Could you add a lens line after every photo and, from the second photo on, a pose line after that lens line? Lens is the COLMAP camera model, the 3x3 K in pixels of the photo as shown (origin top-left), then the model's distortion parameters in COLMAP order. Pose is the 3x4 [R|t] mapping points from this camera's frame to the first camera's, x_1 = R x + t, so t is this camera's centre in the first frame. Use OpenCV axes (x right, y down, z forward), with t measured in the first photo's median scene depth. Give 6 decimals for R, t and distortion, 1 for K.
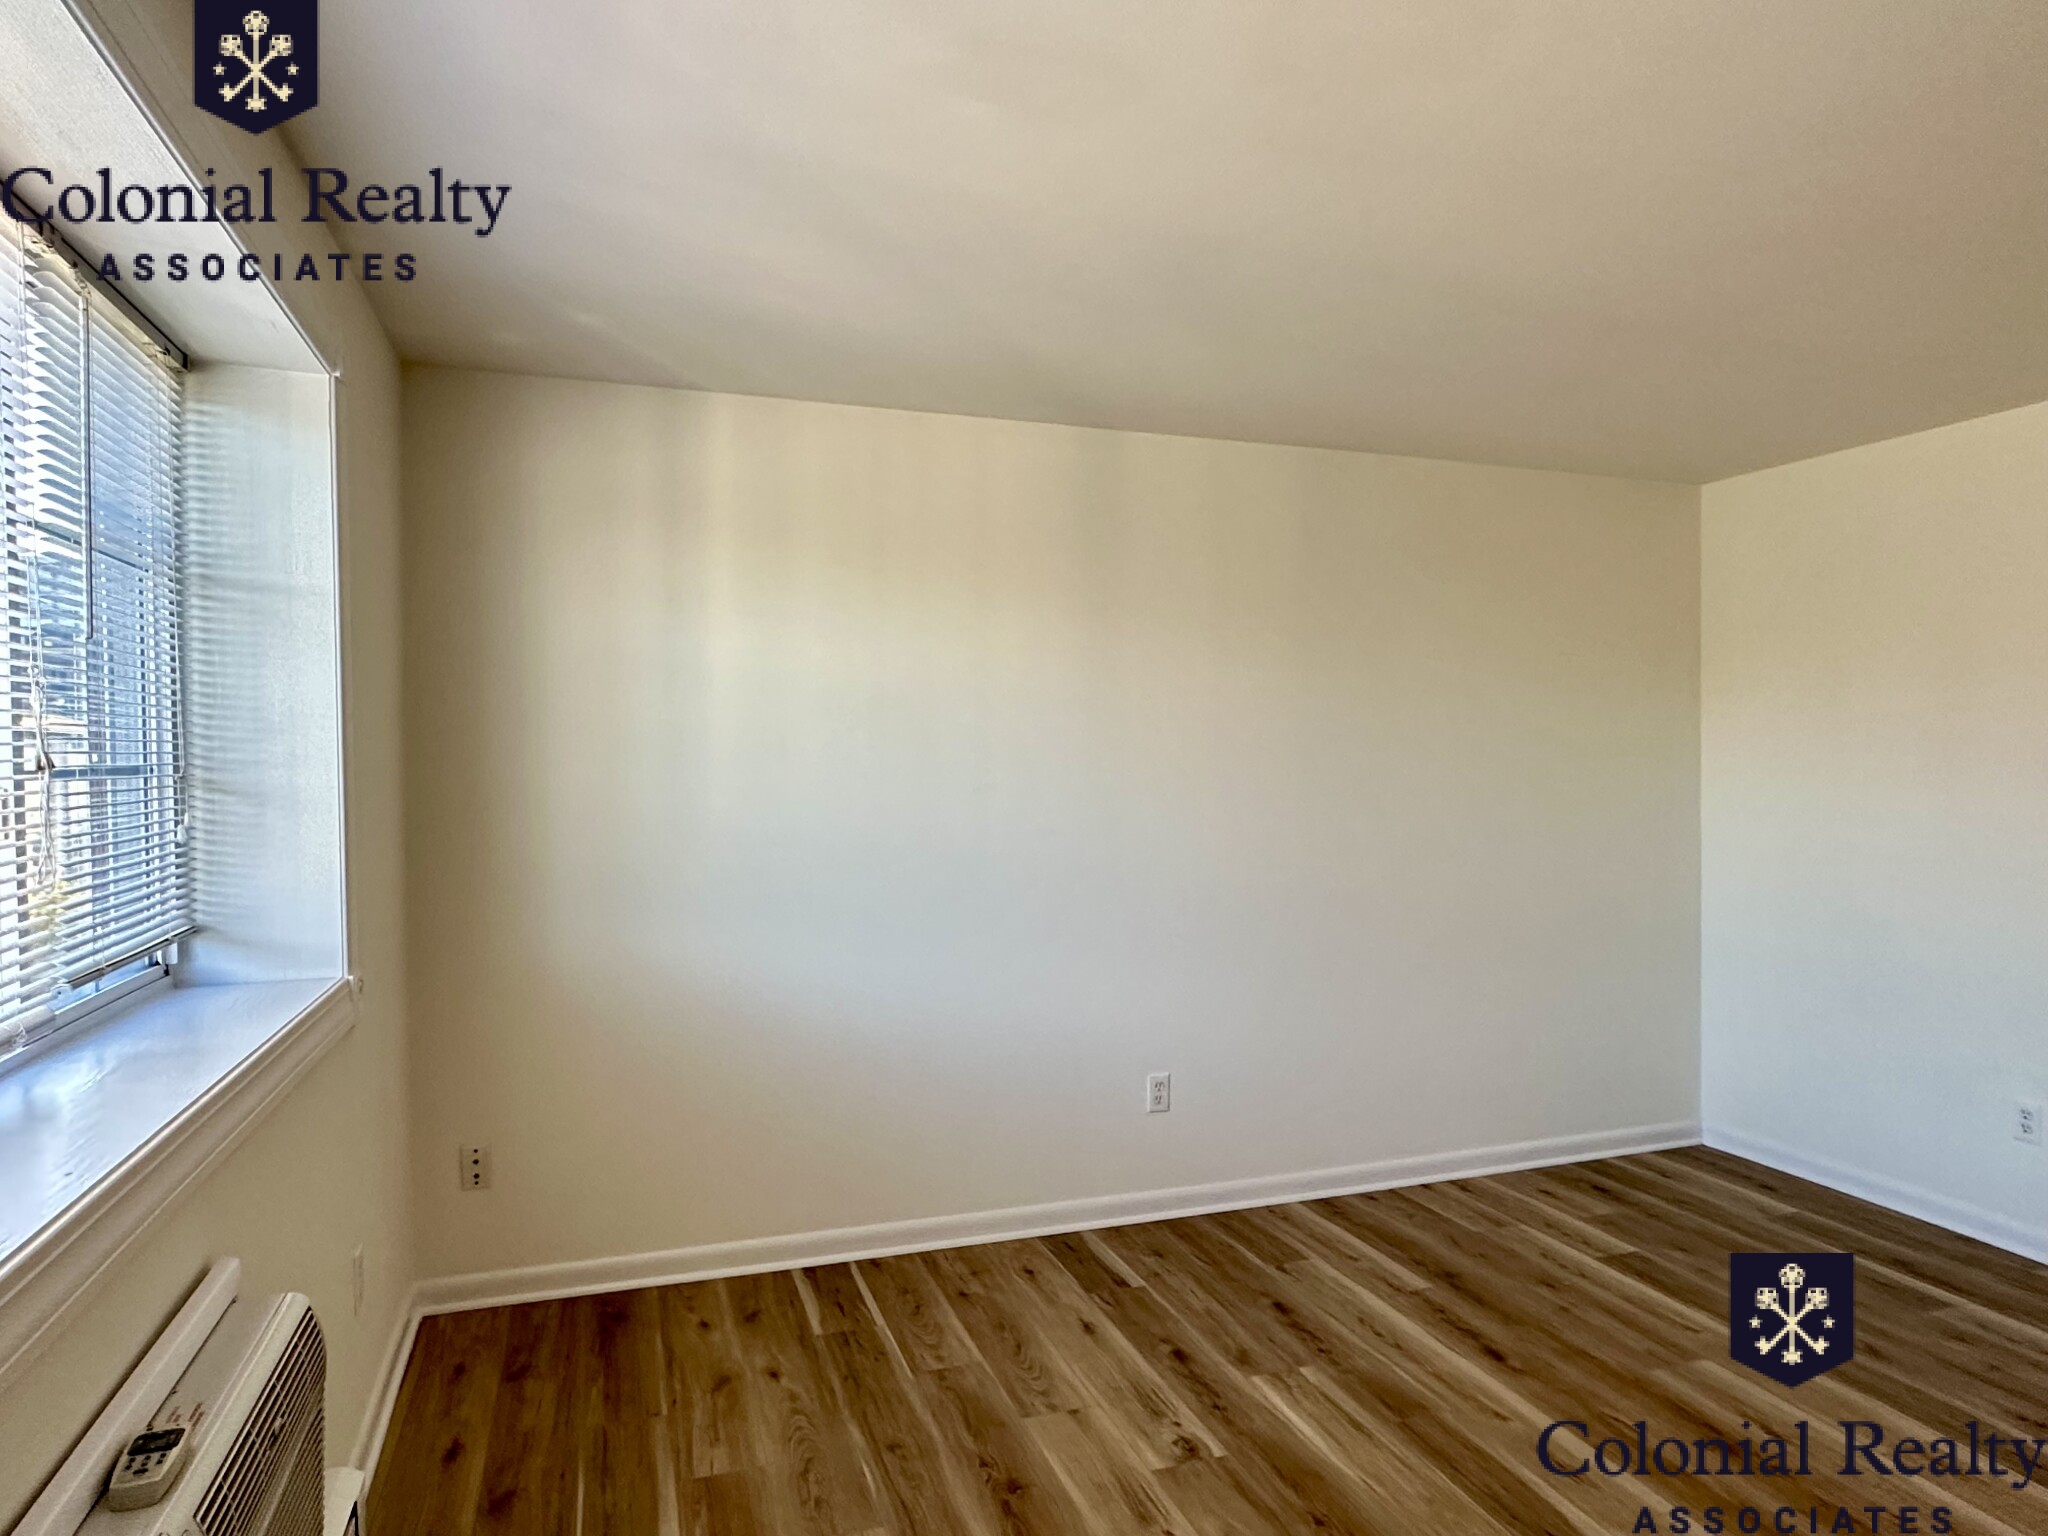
lens RADIAL K [[1223.6, 0, 1024.0], [0, 1223.6, 768.0], [0, 0, 1]] dist [-0.000293, -0.001493]
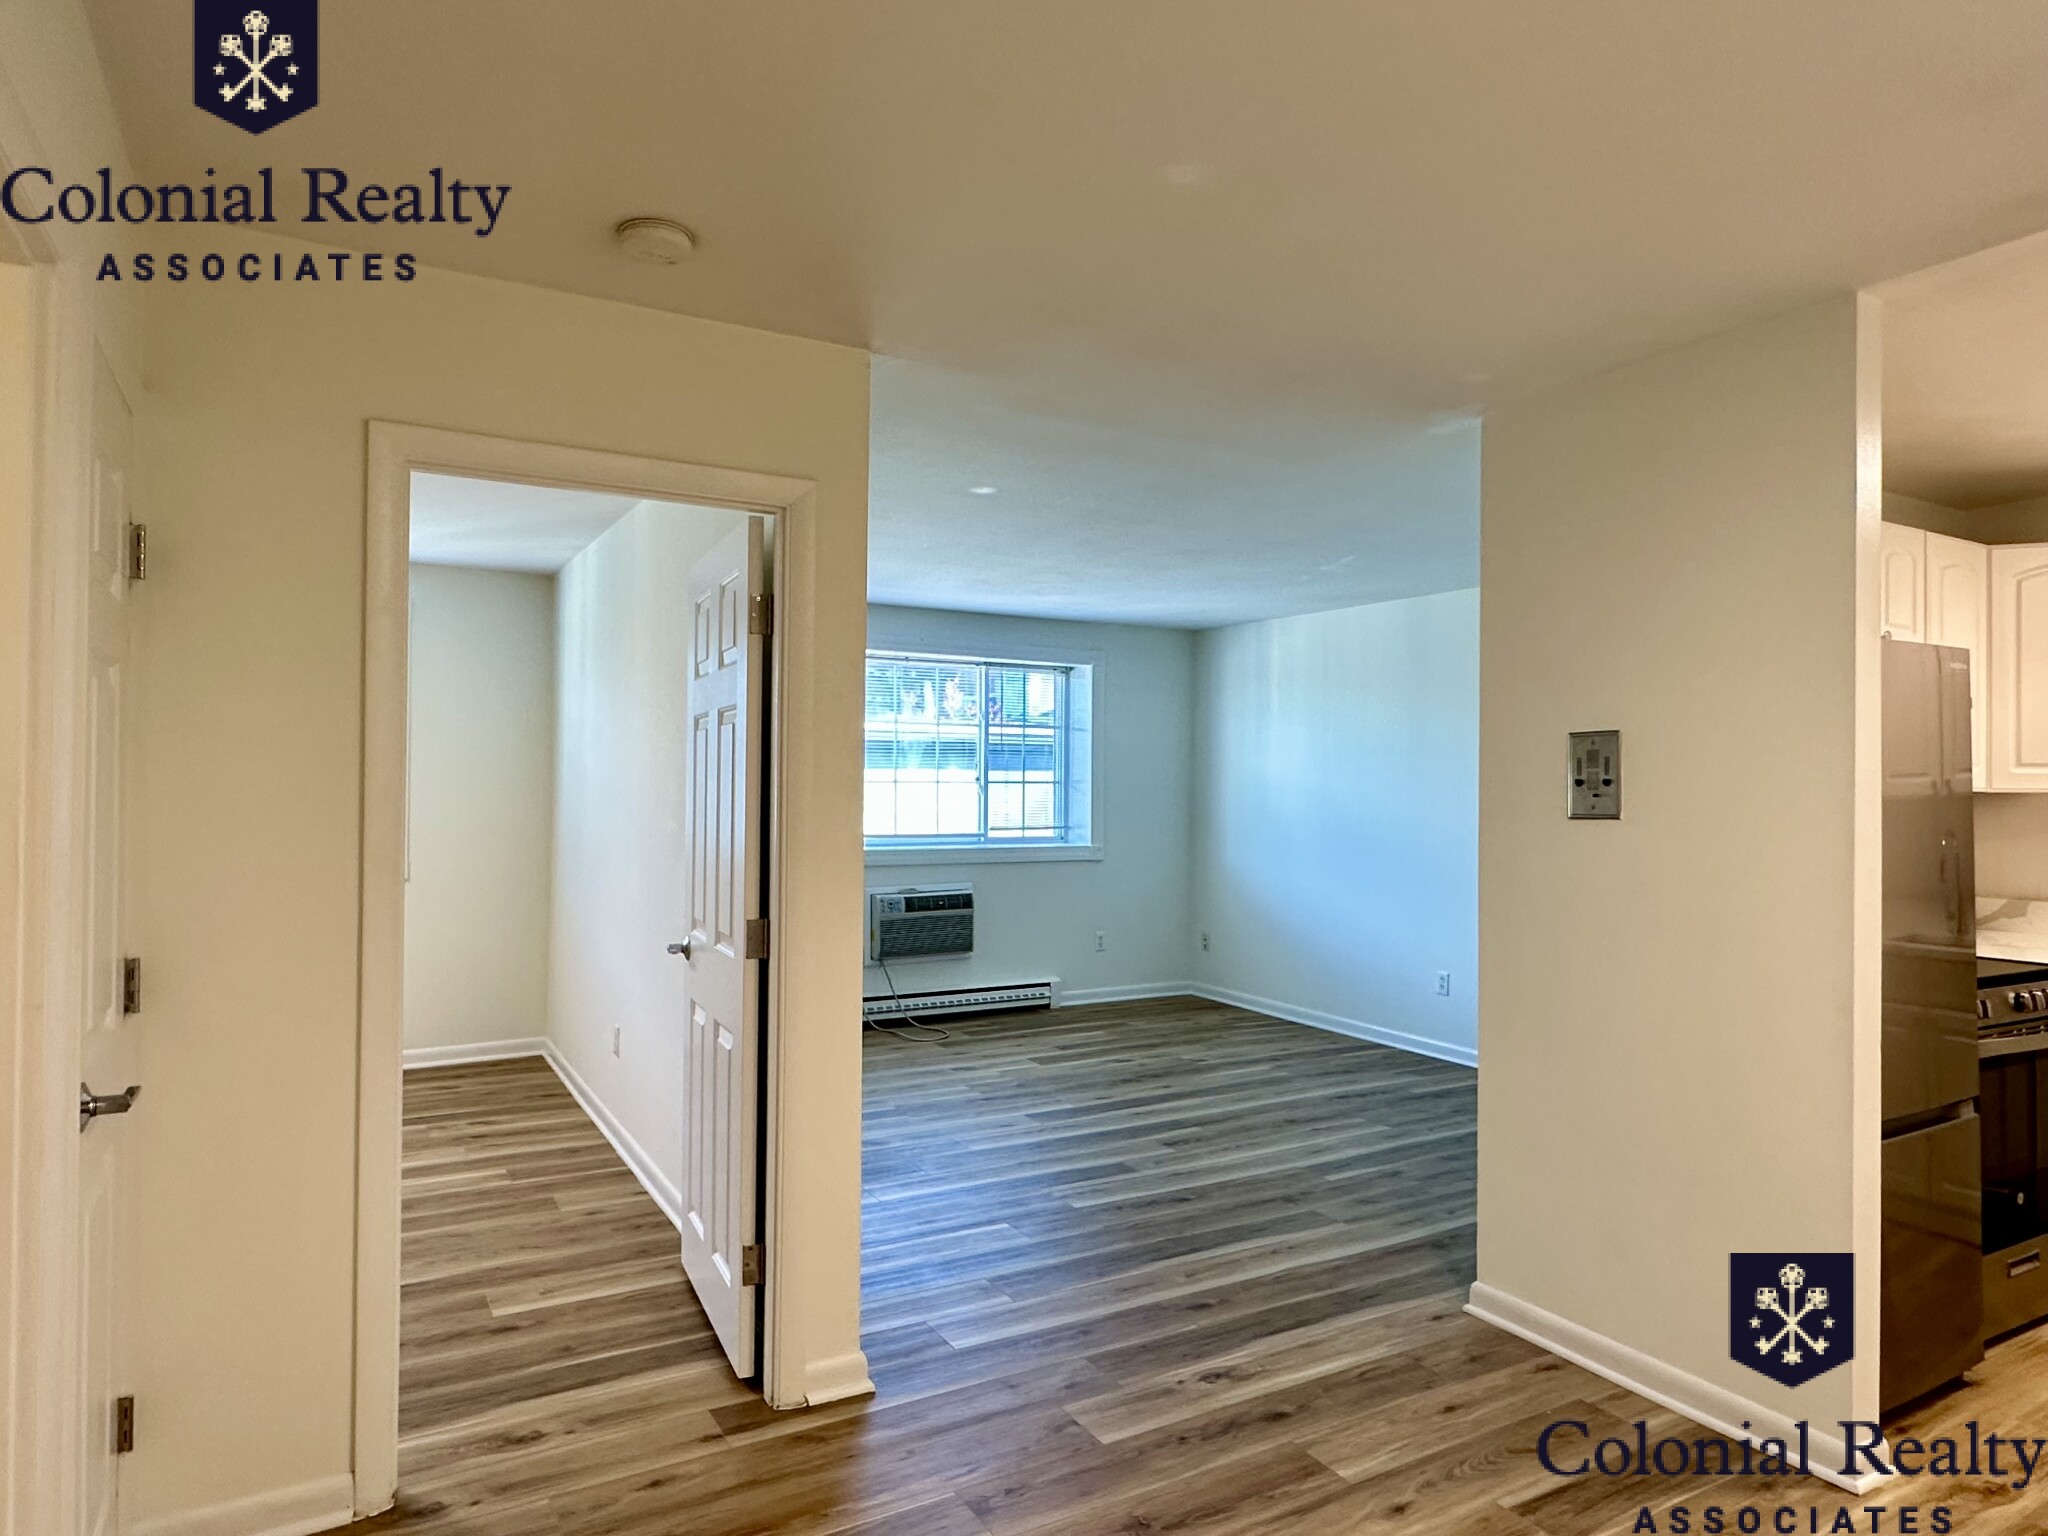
lens RADIAL K [[1223.6, 0, 1024.0], [0, 1223.6, 768.0], [0, 0, 1]] dist [-0.000293, -0.001493]
pose [[0.194657, -0.009654, -0.980824, 1.762001], [-0.017151, 0.999765, -0.013245, 0.003262], [0.980722, 0.019400, 0.194445, 0.112449]]
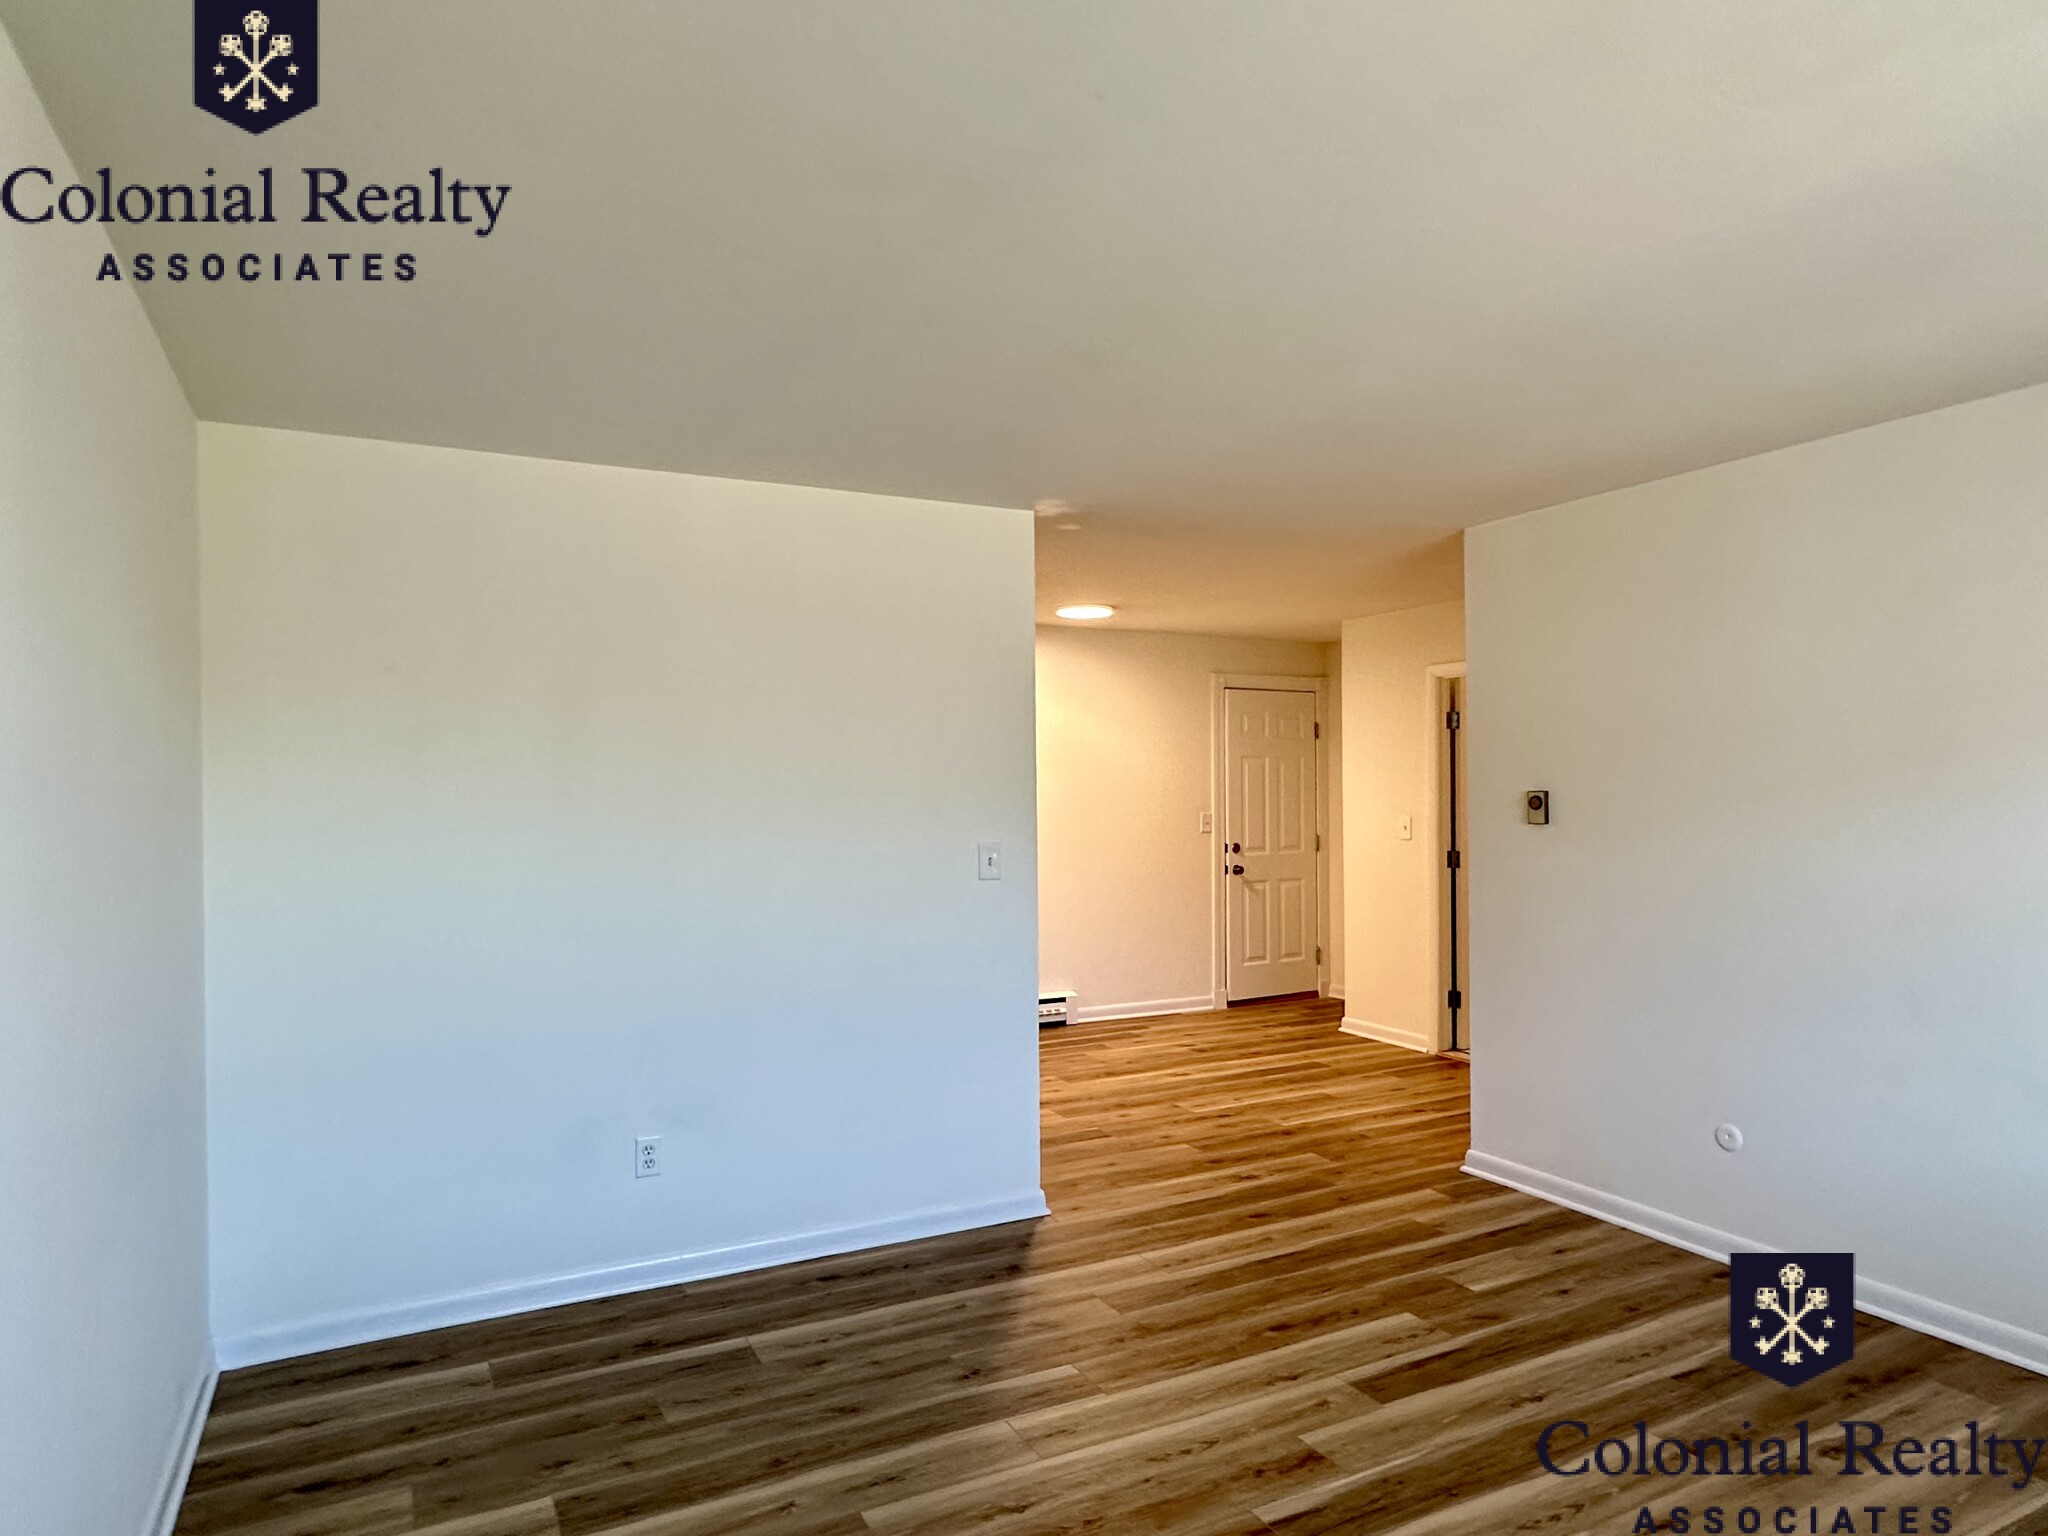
lens RADIAL K [[1223.6, 0, 1024.0], [0, 1223.6, 768.0], [0, 0, 1]] dist [-0.000293, -0.001493]
pose [[-0.146182, 0.020209, 0.989051, -0.252332], [0.019826, 0.999650, -0.017495, -0.014615], [-0.989059, 0.017052, -0.146531, 0.815468]]
